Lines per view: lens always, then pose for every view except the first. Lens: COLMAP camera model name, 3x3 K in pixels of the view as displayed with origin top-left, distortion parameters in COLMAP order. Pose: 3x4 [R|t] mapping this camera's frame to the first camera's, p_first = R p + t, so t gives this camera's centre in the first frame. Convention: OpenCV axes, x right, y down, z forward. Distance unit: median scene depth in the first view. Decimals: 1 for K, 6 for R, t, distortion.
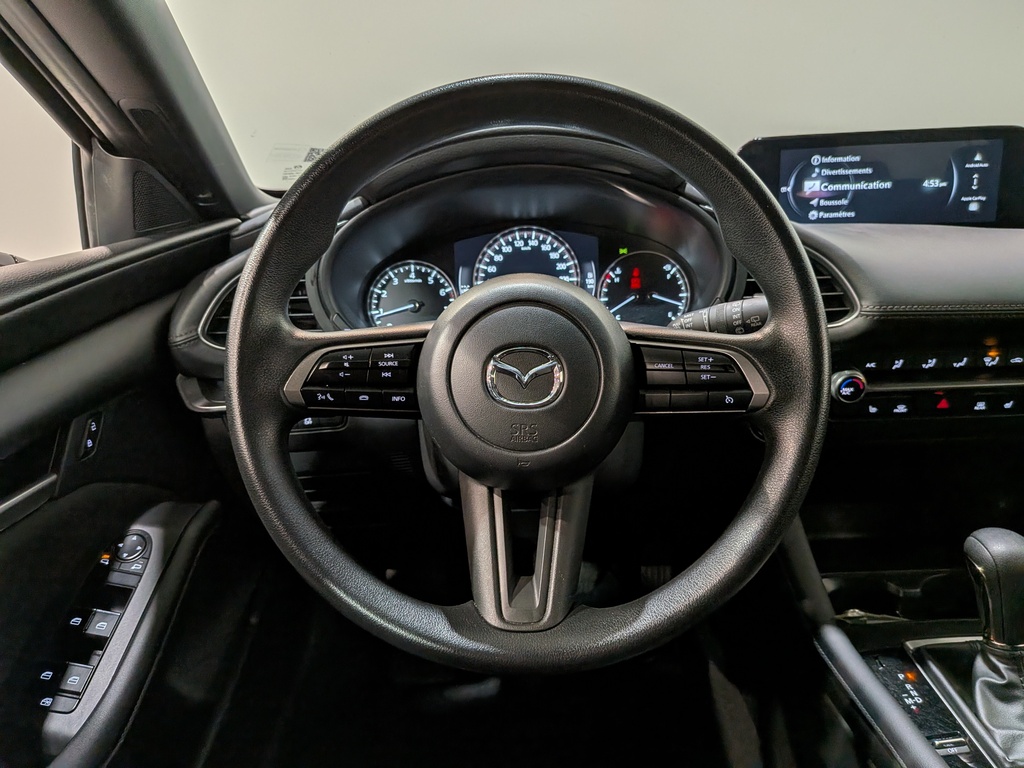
lens RADIAL K [[747.8, 0, 515.2], [0, 747.8, 393.0], [0, 0, 1]] dist [0.056481, -0.102427]
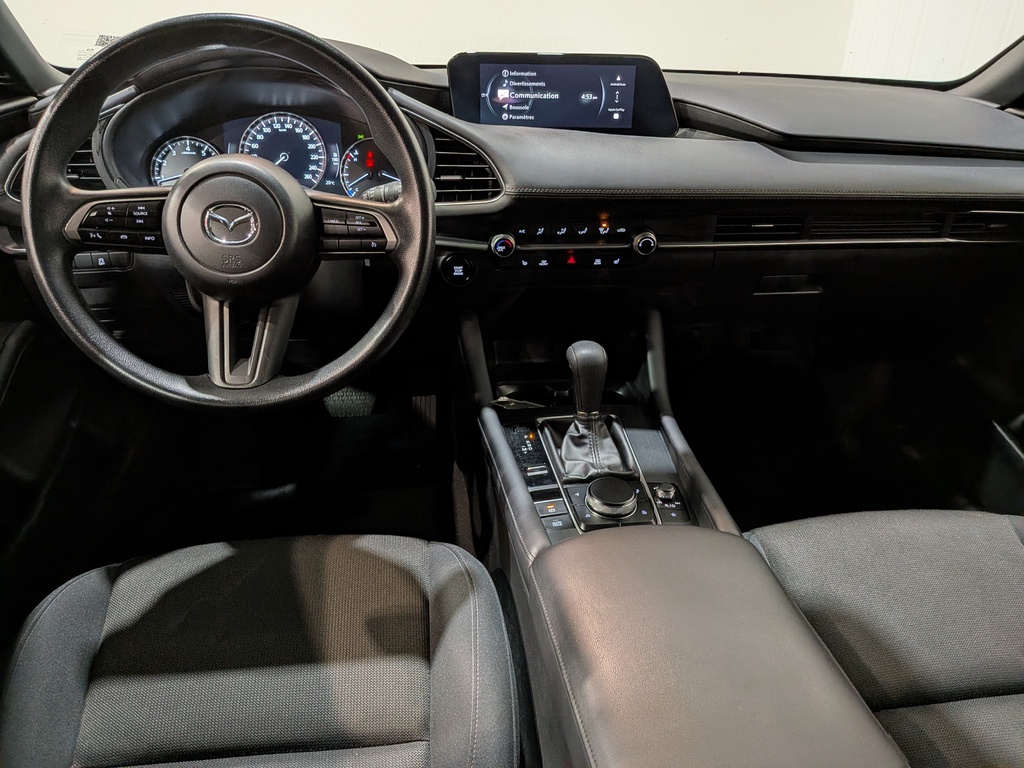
lens RADIAL K [[747.8, 0, 512.5], [0, 747.8, 390.2], [0, 0, 1]] dist [0.056481, -0.102427]
pose [[0.986351, -0.006648, 0.164521, 0.219100], [-0.018916, 0.987995, 0.153326, 0.044940], [-0.163565, -0.154346, 0.974384, -0.439507]]
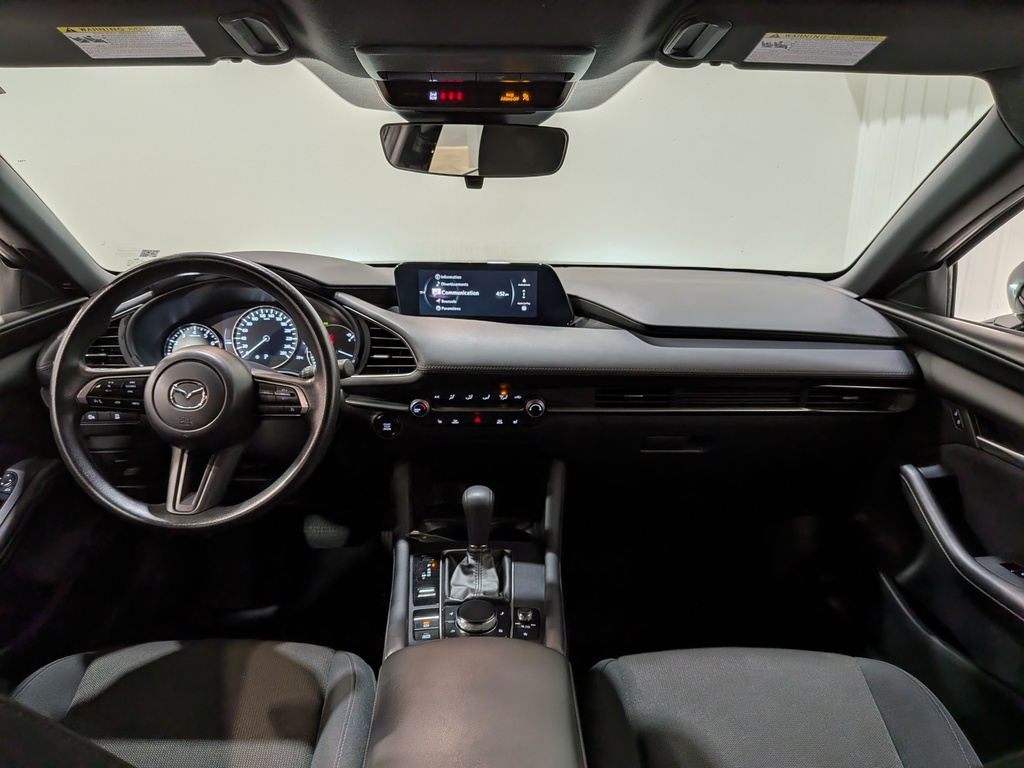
lens RADIAL K [[747.8, 0, 494.6], [0, 747.8, 384.3], [0, 0, 1]] dist [0.056481, -0.102427]
pose [[0.998145, 0.039773, 0.046087, 0.531478], [-0.037836, 0.998394, -0.042167, 0.003579], [-0.047691, 0.040345, 0.998047, -0.811095]]
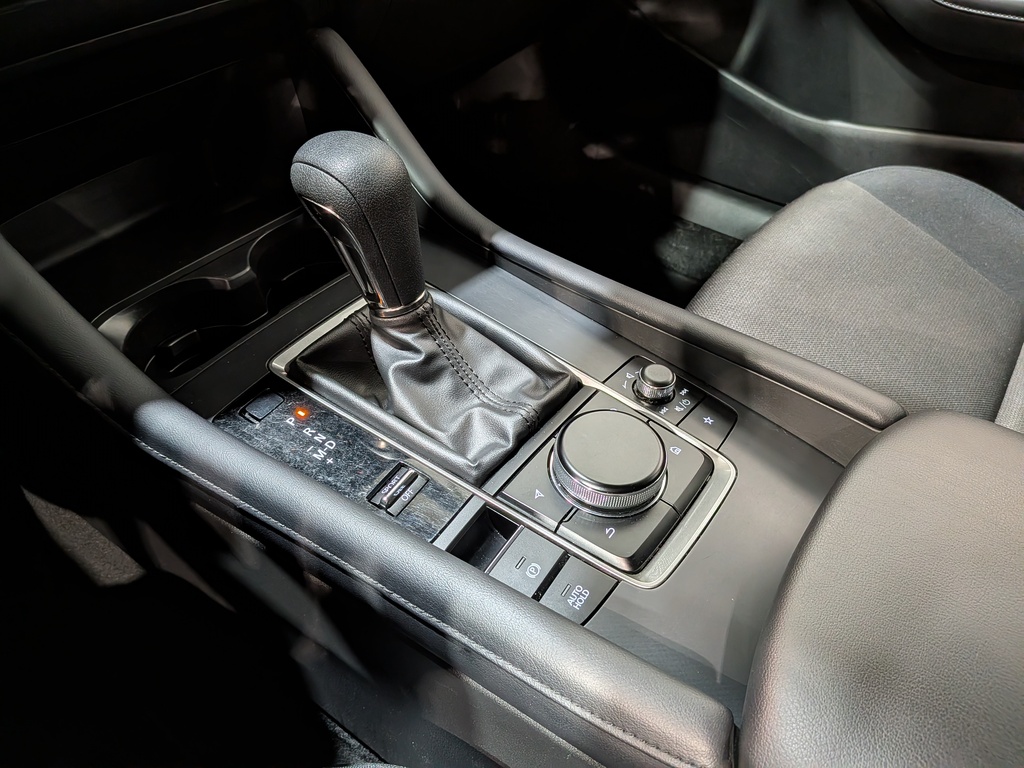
lens RADIAL K [[747.8, 0, 532.0], [0, 747.8, 394.6], [0, 0, 1]] dist [0.056481, -0.102427]
pose [[0.573064, -0.530939, 0.624261, 0.232237], [0.207630, 0.830959, 0.516136, 0.072935], [-0.792772, -0.166164, 0.586432, 0.444377]]
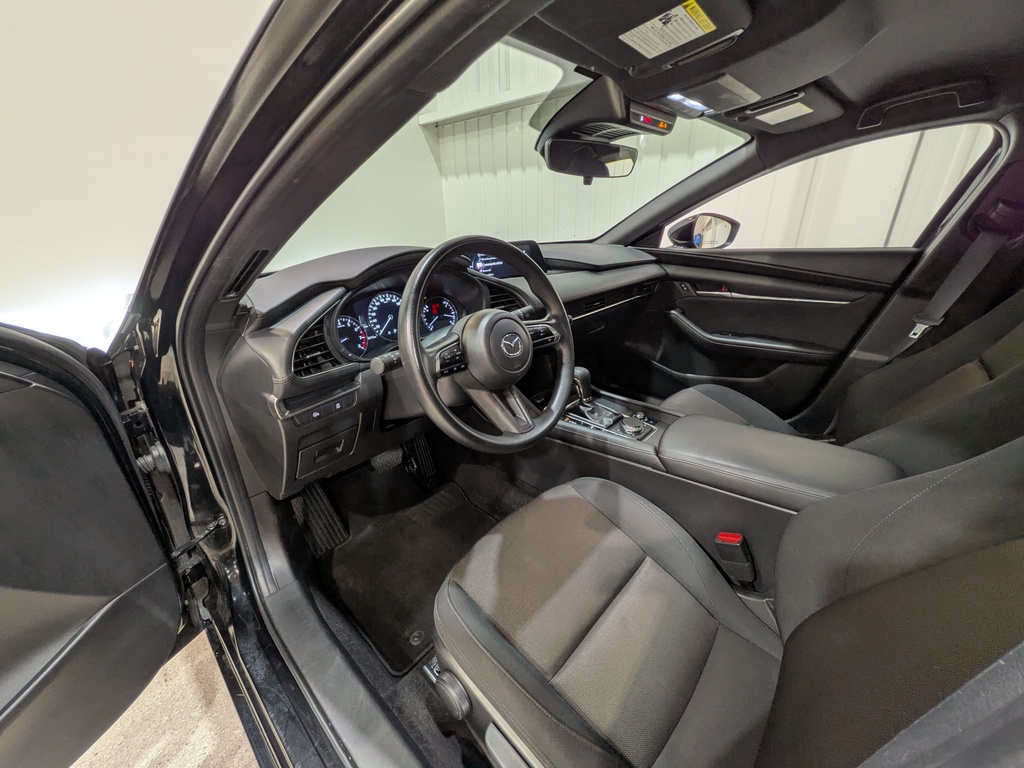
lens RADIAL K [[415.2, 0, 532.6], [0, 415.2, 365.8], [0, 0, 1]] dist [0.000874, 0.000069]
pose [[0.627309, -0.240843, 0.740593, -0.743254], [0.233539, 0.965388, 0.116132, -0.072204], [-0.742929, 0.100106, 0.661843, -0.060200]]
